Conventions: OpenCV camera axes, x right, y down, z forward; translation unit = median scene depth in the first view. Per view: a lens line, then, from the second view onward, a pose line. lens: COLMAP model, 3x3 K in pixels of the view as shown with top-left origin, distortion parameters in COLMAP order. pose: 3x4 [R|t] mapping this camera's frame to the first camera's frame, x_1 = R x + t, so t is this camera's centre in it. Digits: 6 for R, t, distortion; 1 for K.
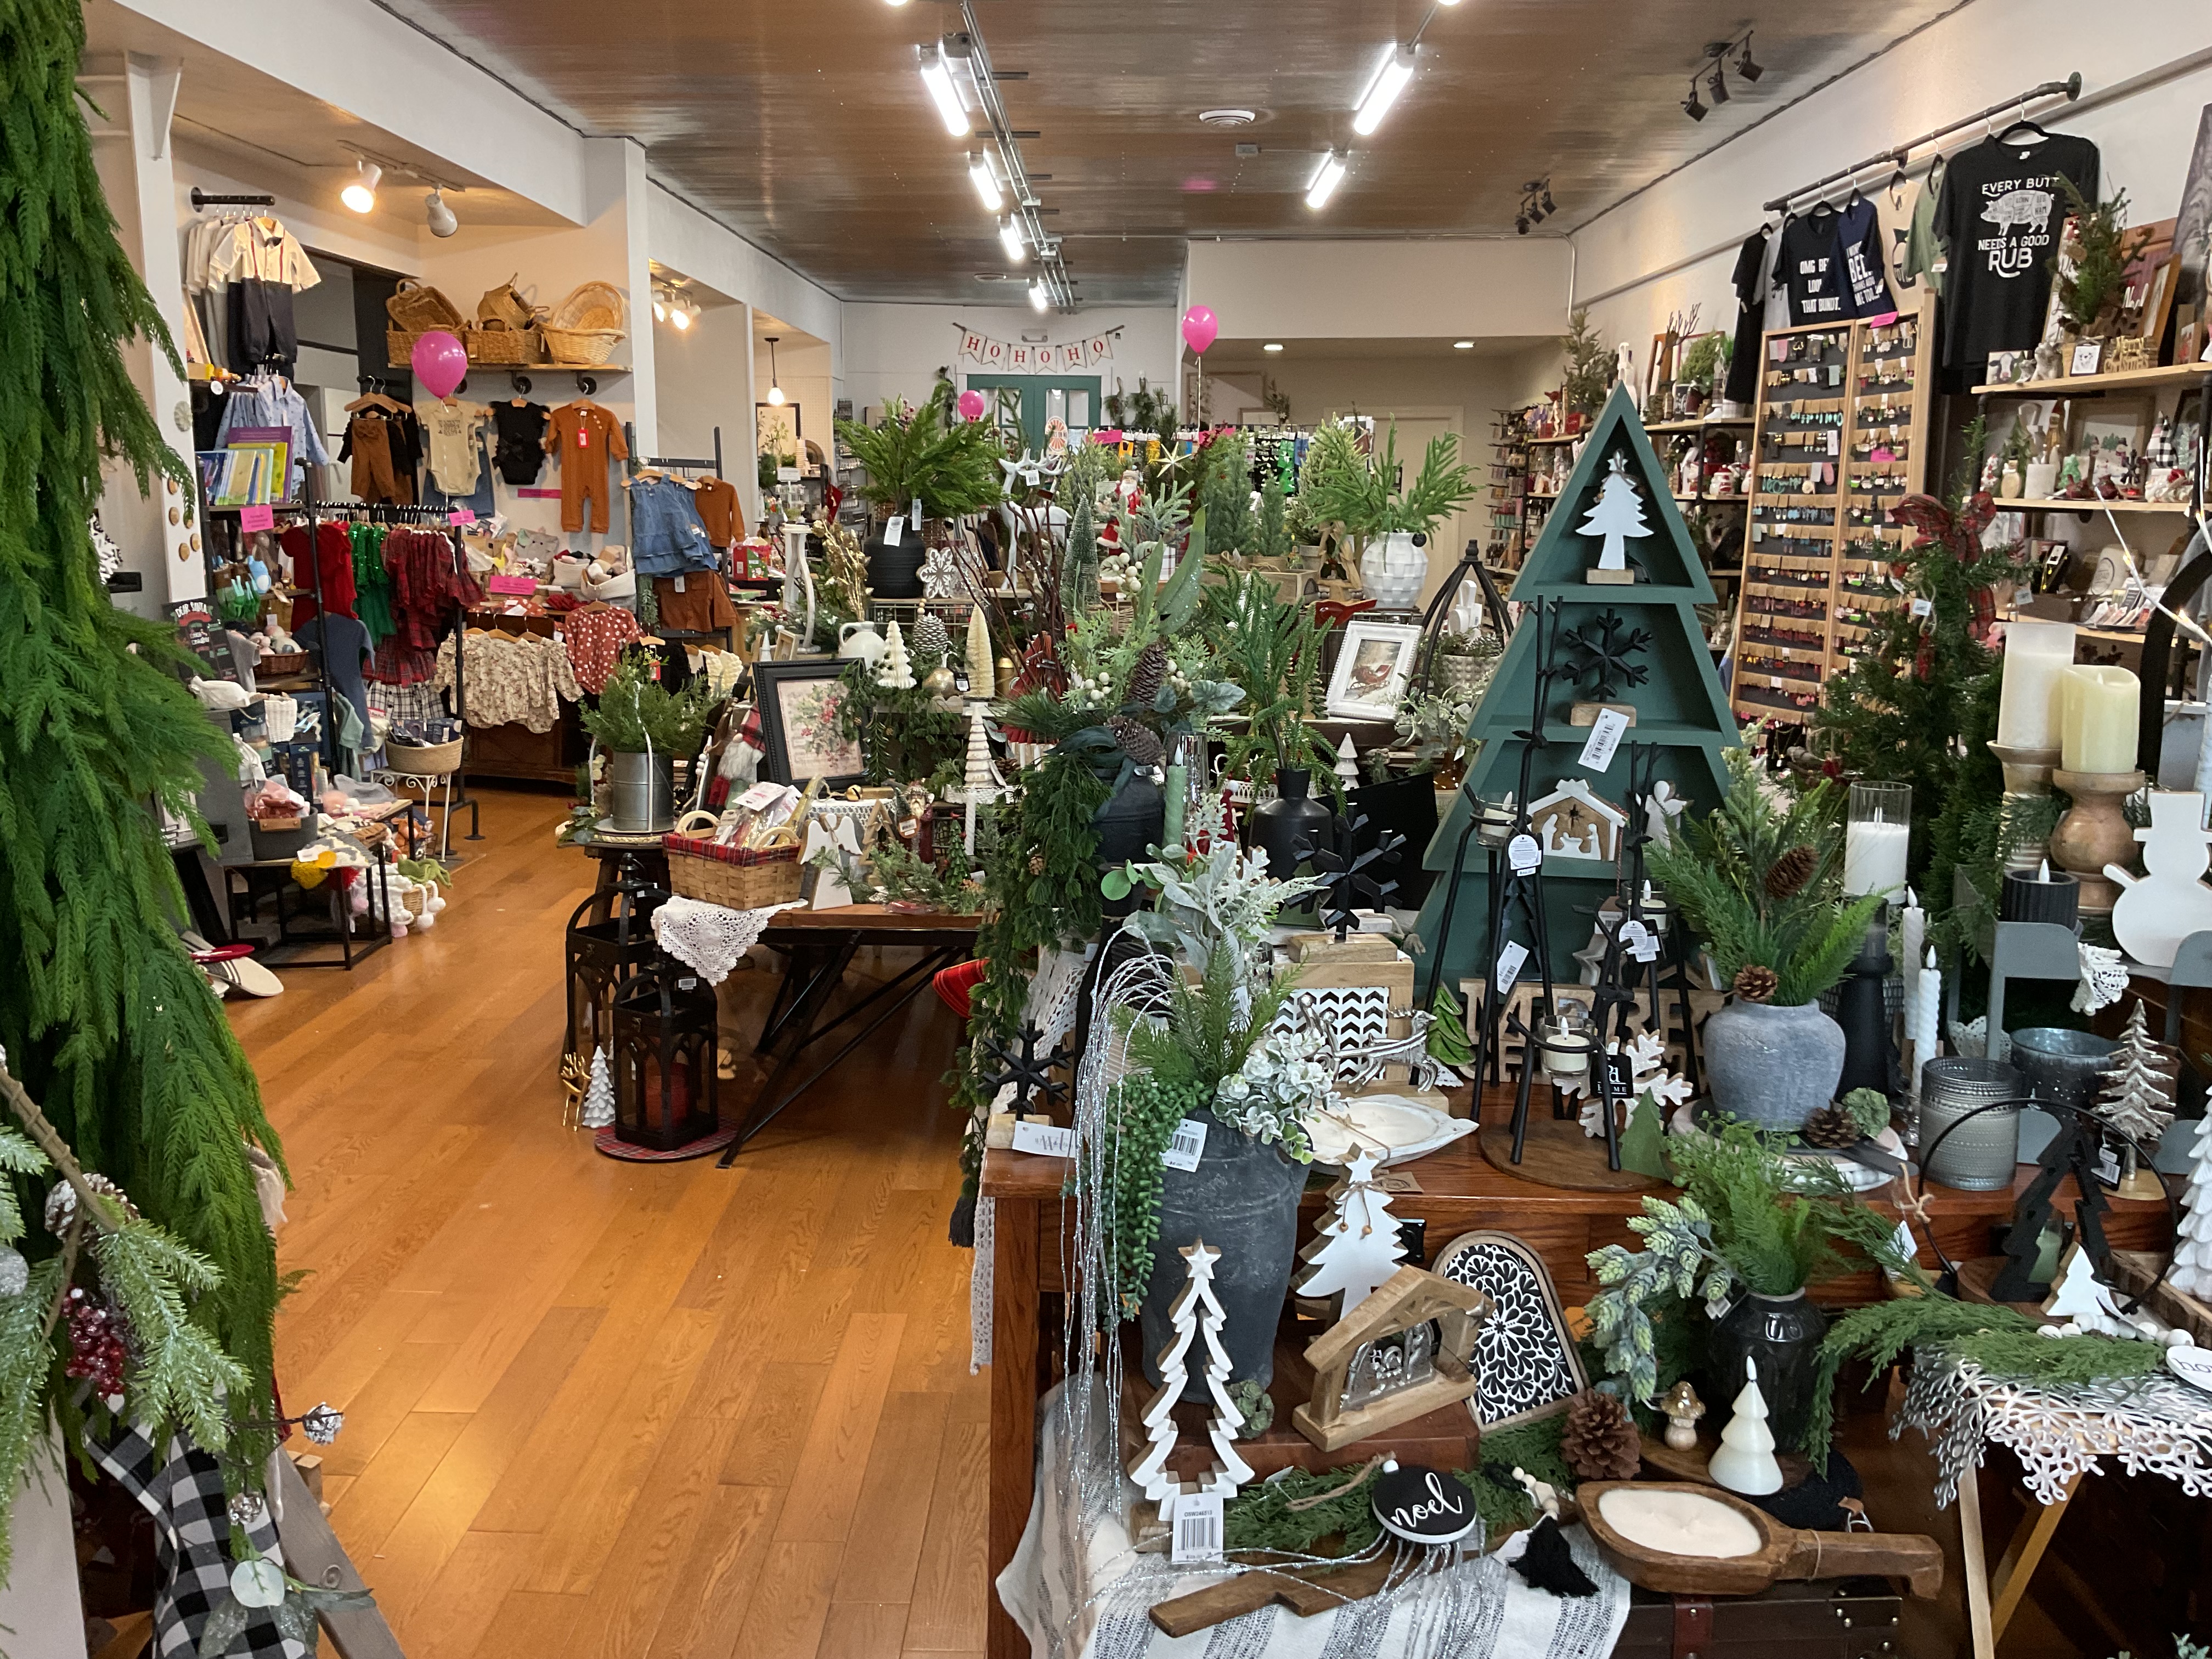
lens RADIAL K [[1880.3, 0, 1106.0], [0, 1880.3, 829.5], [0, 0, 1]] dist [-0.002320, -0.003128]
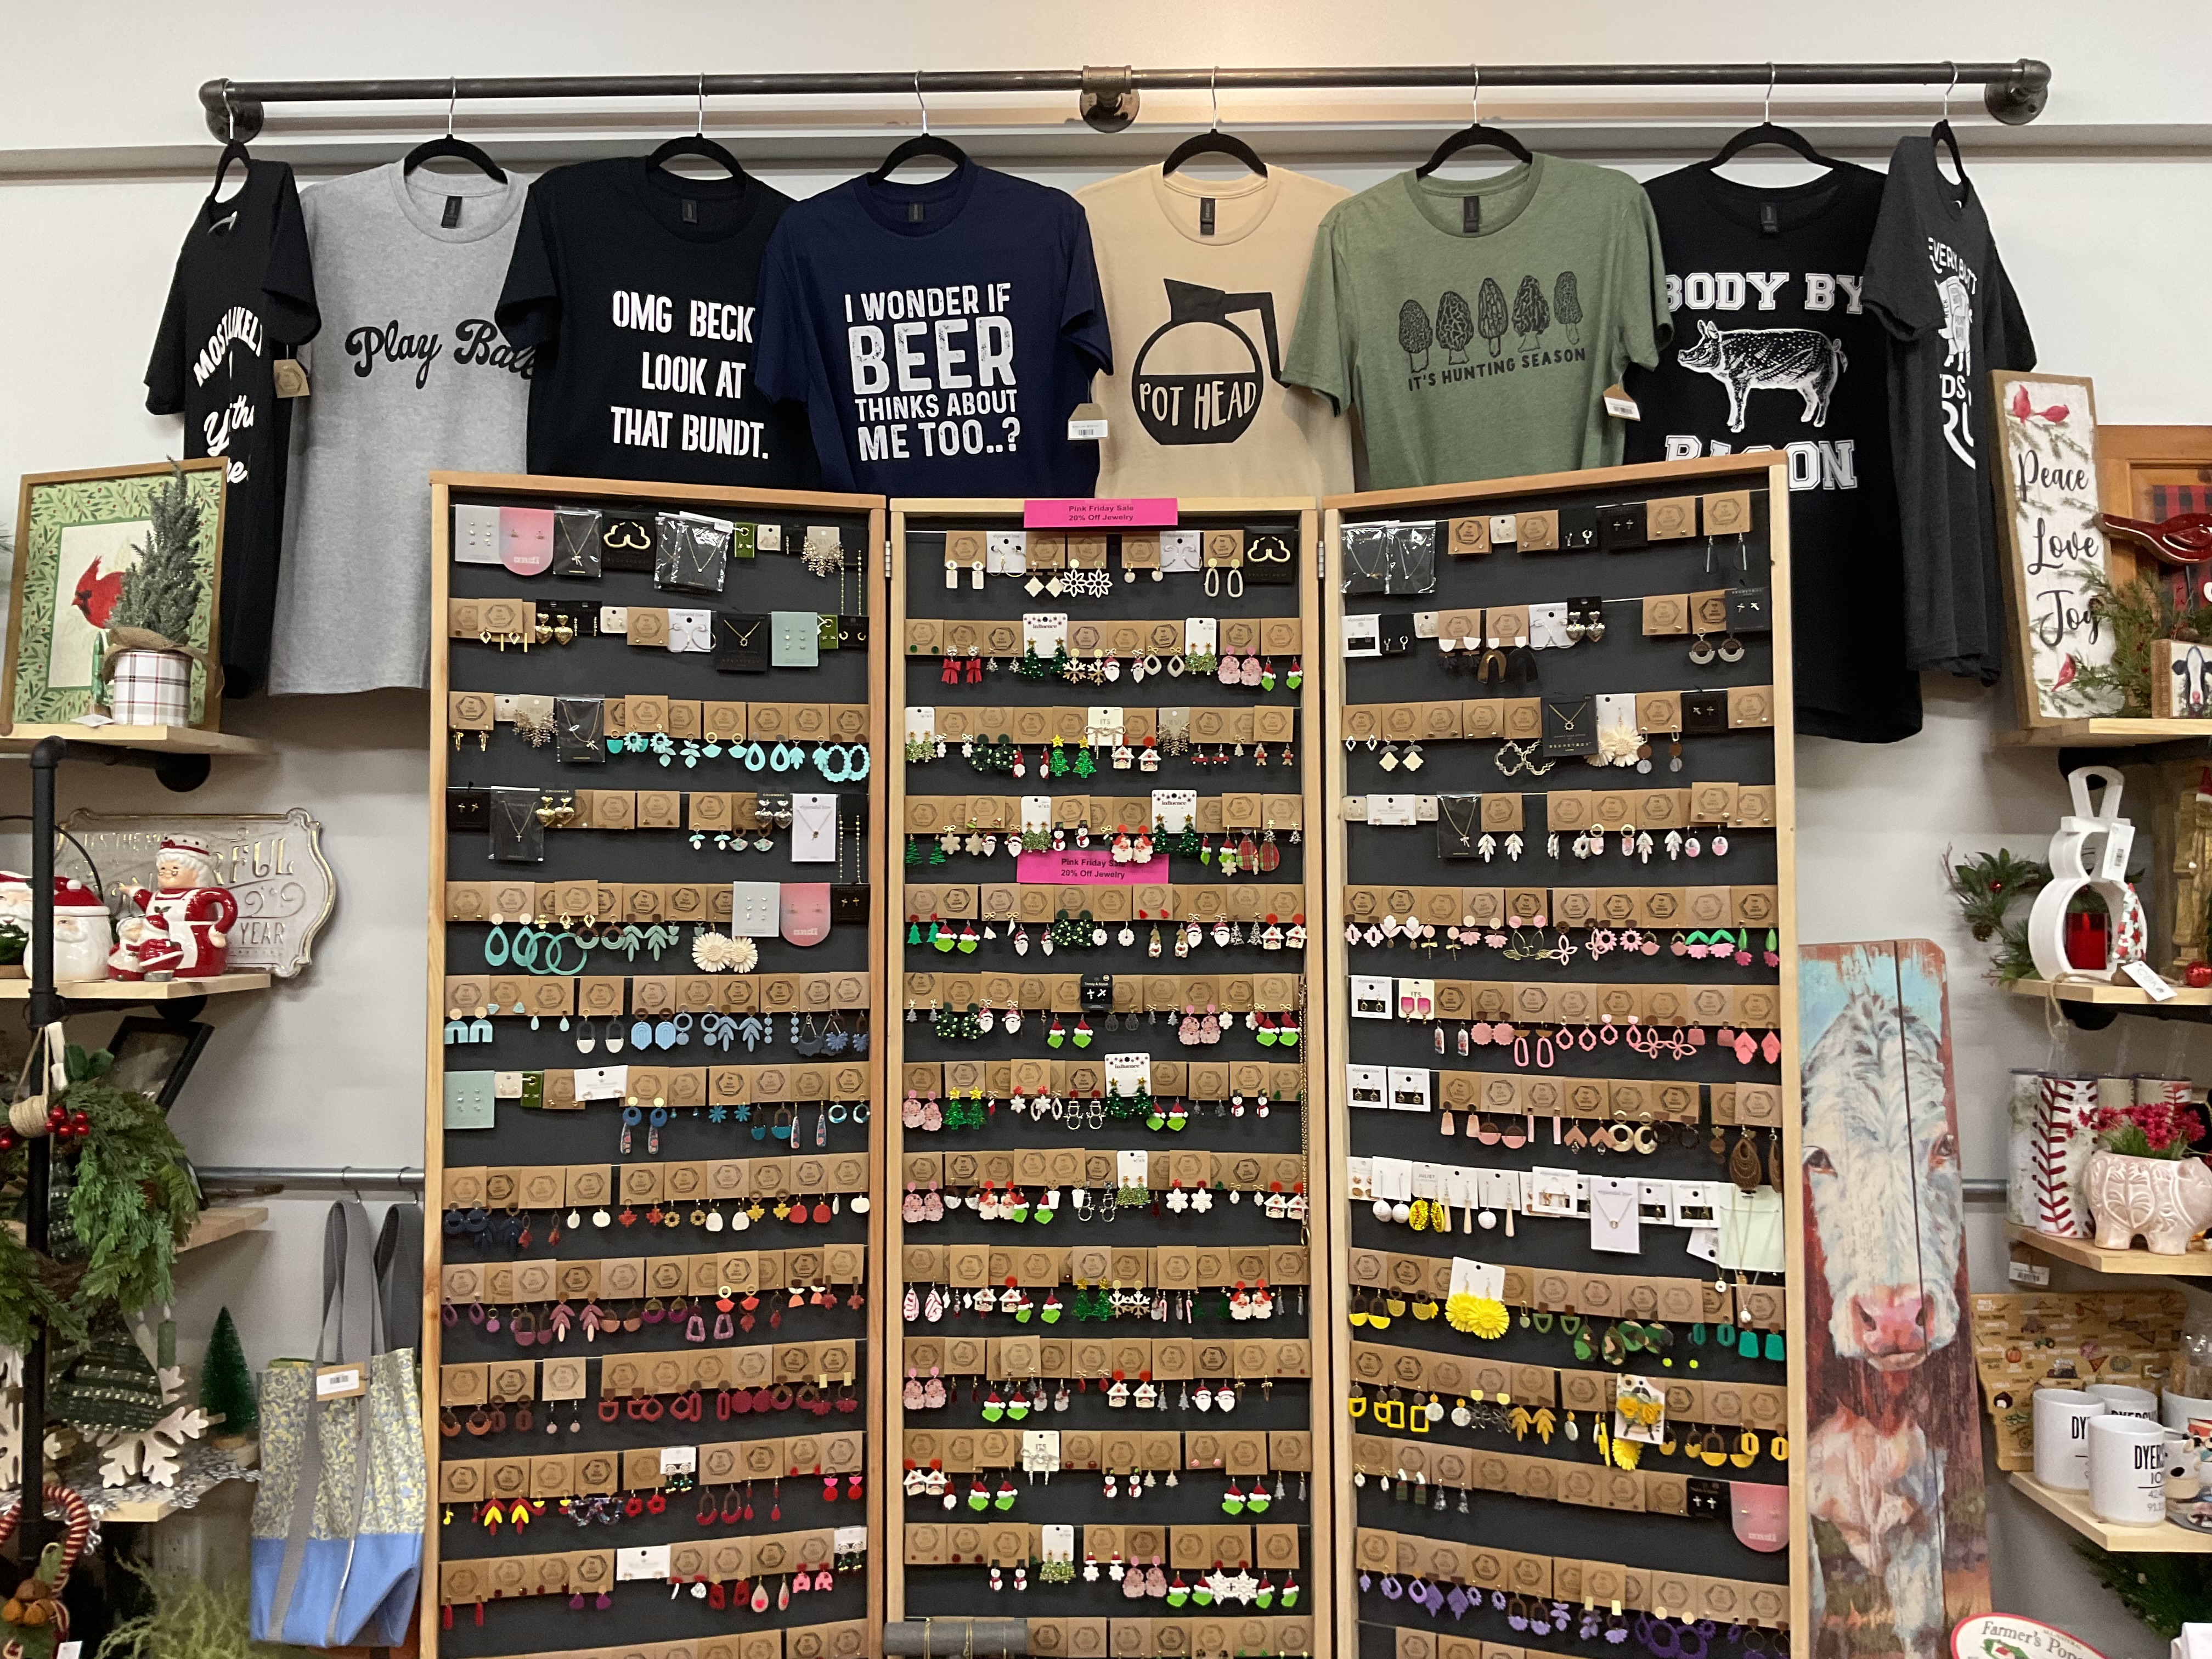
lens RADIAL K [[1847.2, 0, 1048.0], [0, 1847.2, 846.0], [0, 0, 1]] dist [0.112471, -0.241286]
pose [[0.030651, 0.022243, 0.999283, 0.042221], [0.177865, 0.983675, -0.027351, -0.179480], [-0.983577, 0.178576, 0.026194, 0.918816]]
